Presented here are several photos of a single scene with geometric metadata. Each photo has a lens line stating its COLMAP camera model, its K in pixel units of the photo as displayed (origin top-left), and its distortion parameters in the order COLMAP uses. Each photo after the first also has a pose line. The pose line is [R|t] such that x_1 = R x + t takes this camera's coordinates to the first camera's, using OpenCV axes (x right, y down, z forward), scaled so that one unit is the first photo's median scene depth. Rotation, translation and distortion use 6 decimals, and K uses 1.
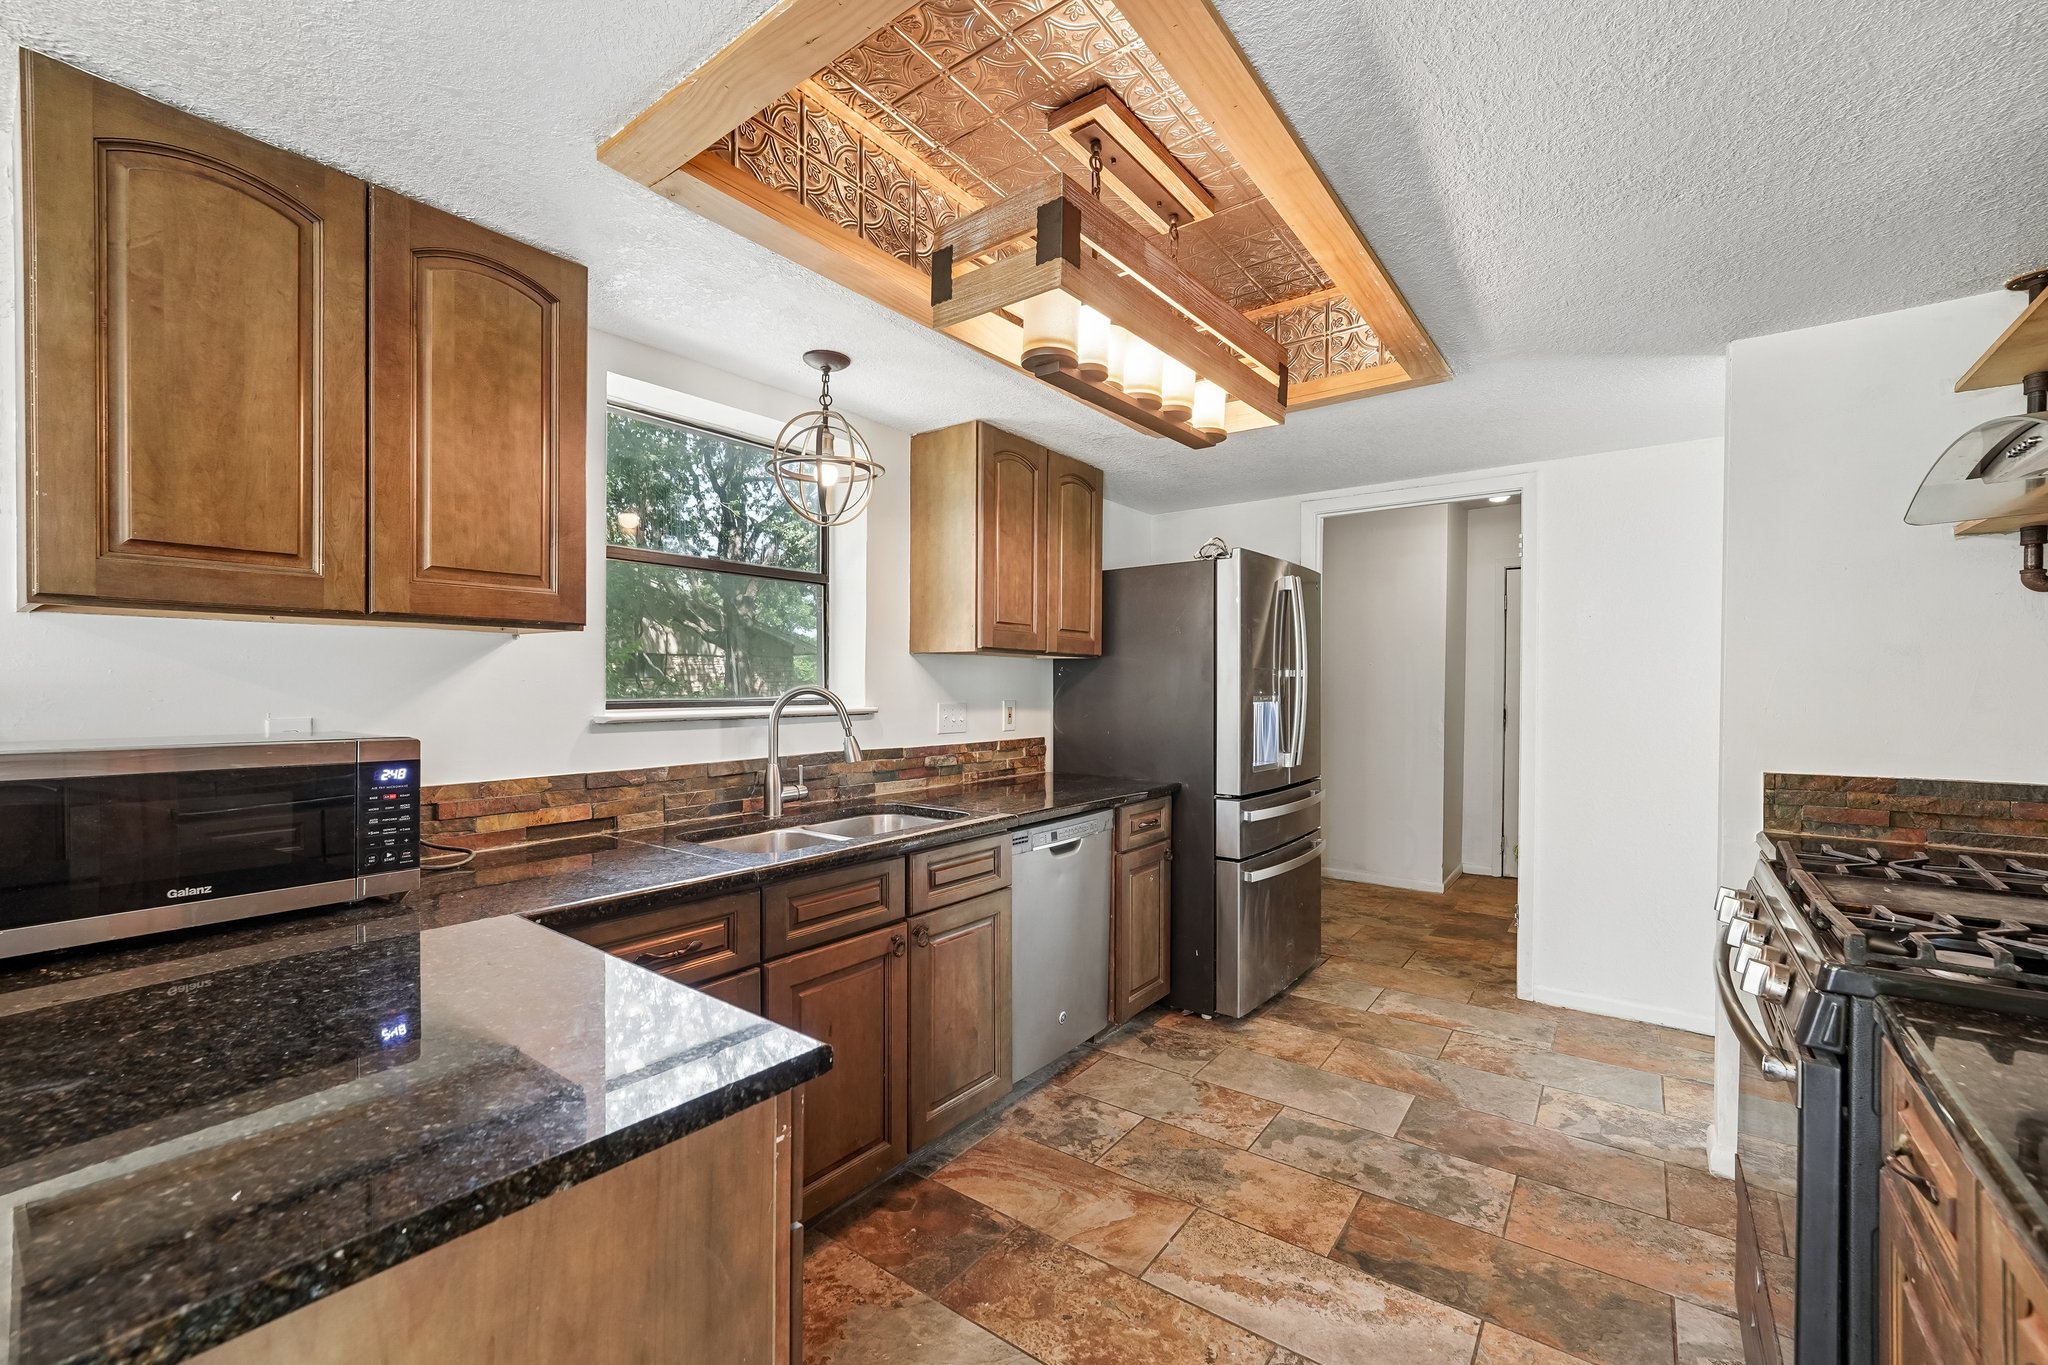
lens RADIAL K [[839.0, 0, 1017.4], [0, 839.0, 667.9], [0, 0, 1]] dist [-0.018008, 0.000275]
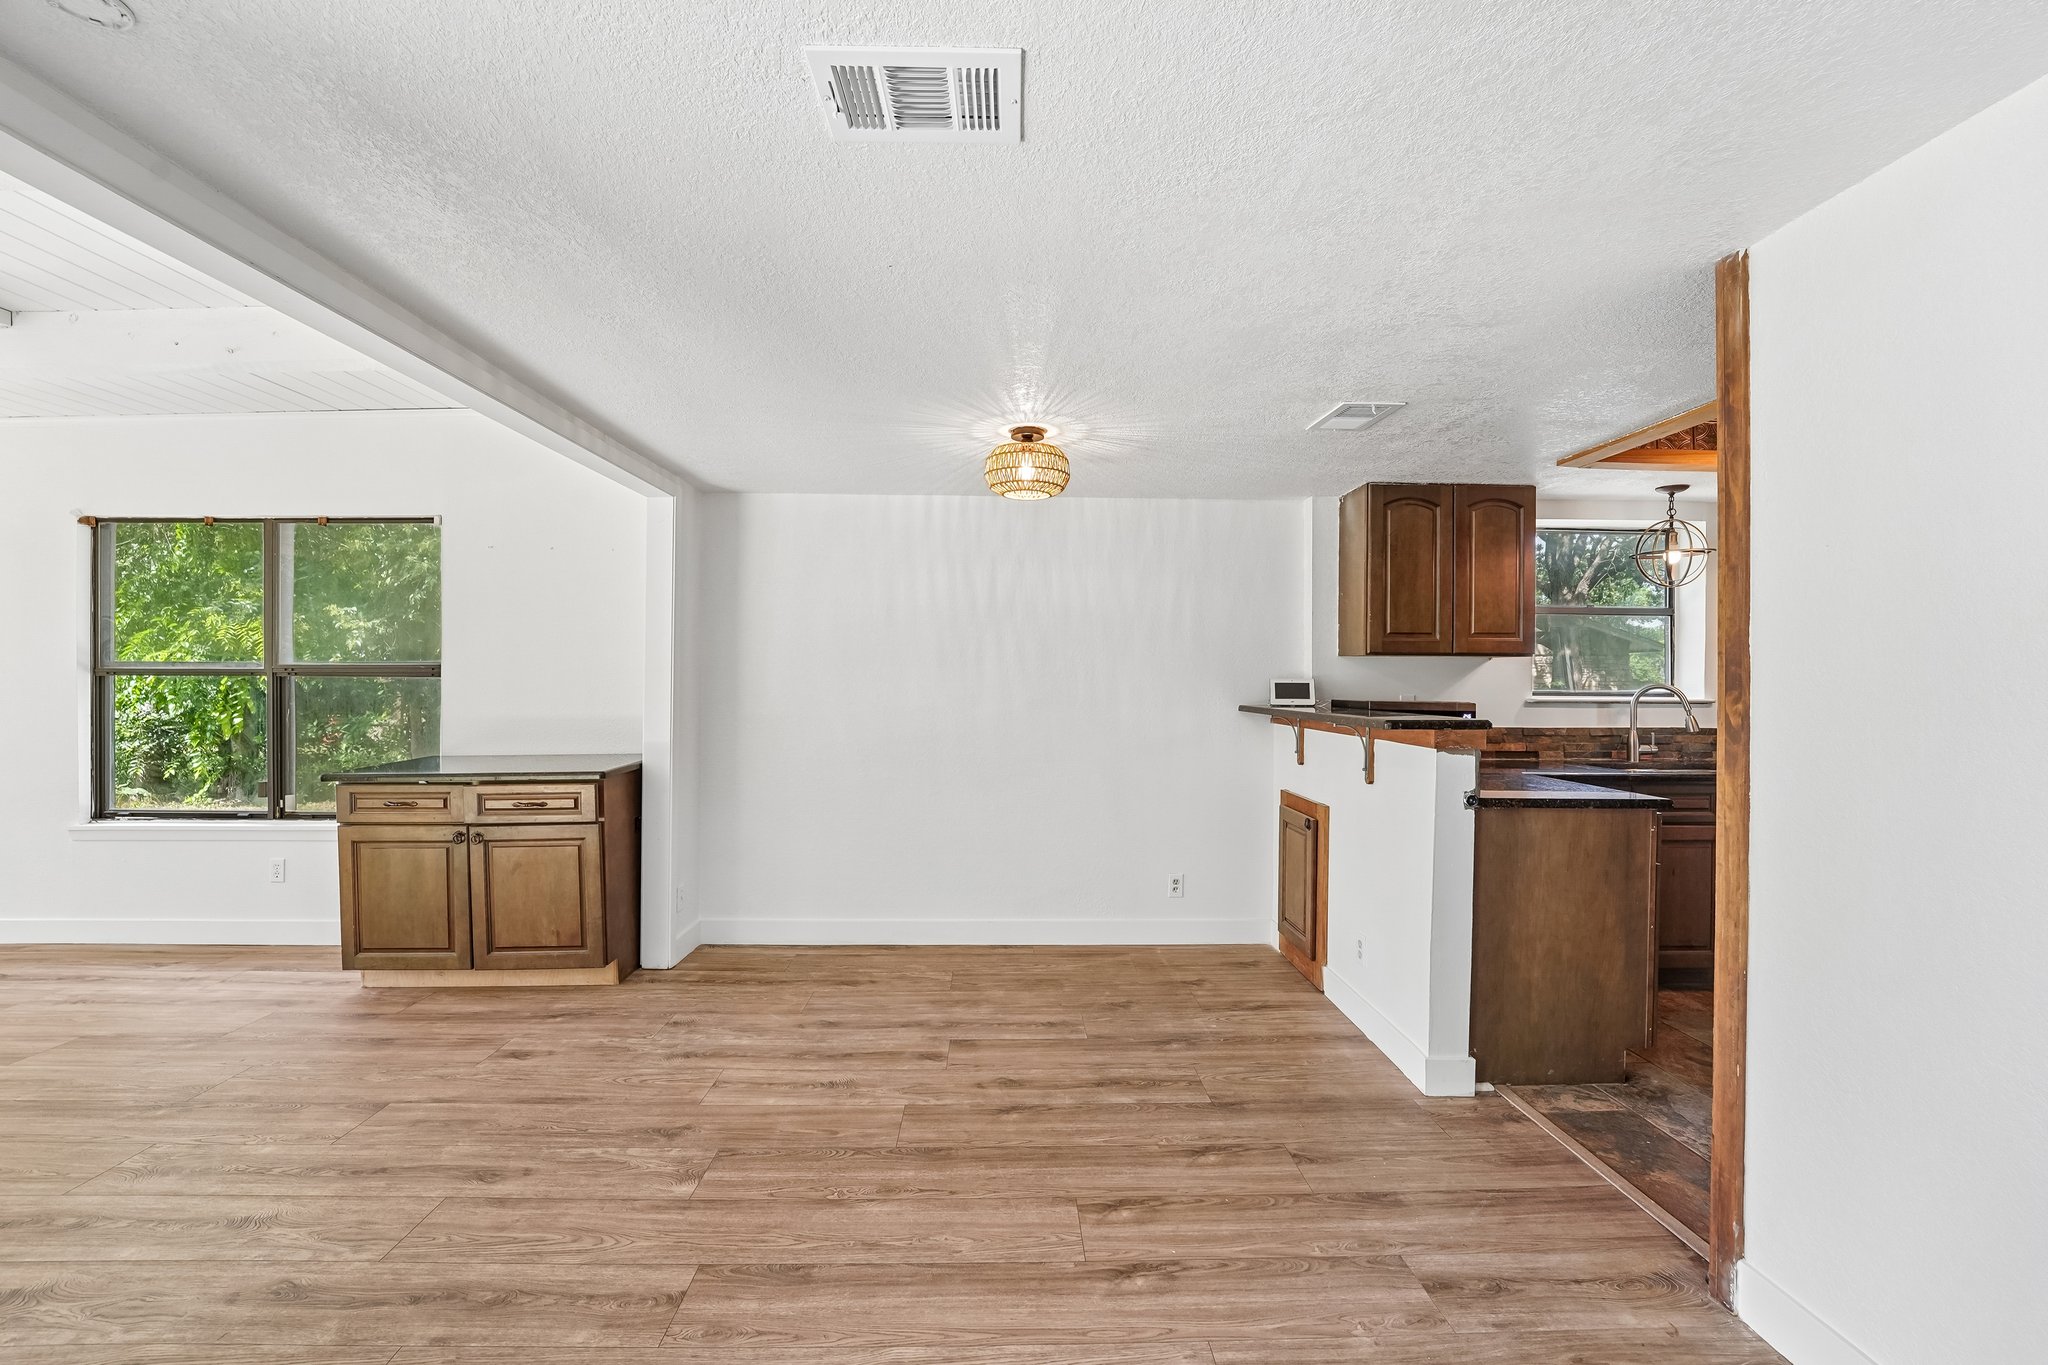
lens RADIAL K [[839.0, 0, 1018.9], [0, 839.0, 679.8], [0, 0, 1]] dist [-0.018008, 0.000275]
pose [[0.628304, 0.005599, -0.777947, 0.241345], [0.006549, 0.999901, 0.012485, -0.016979], [0.777940, -0.012939, 0.628205, -1.056699]]
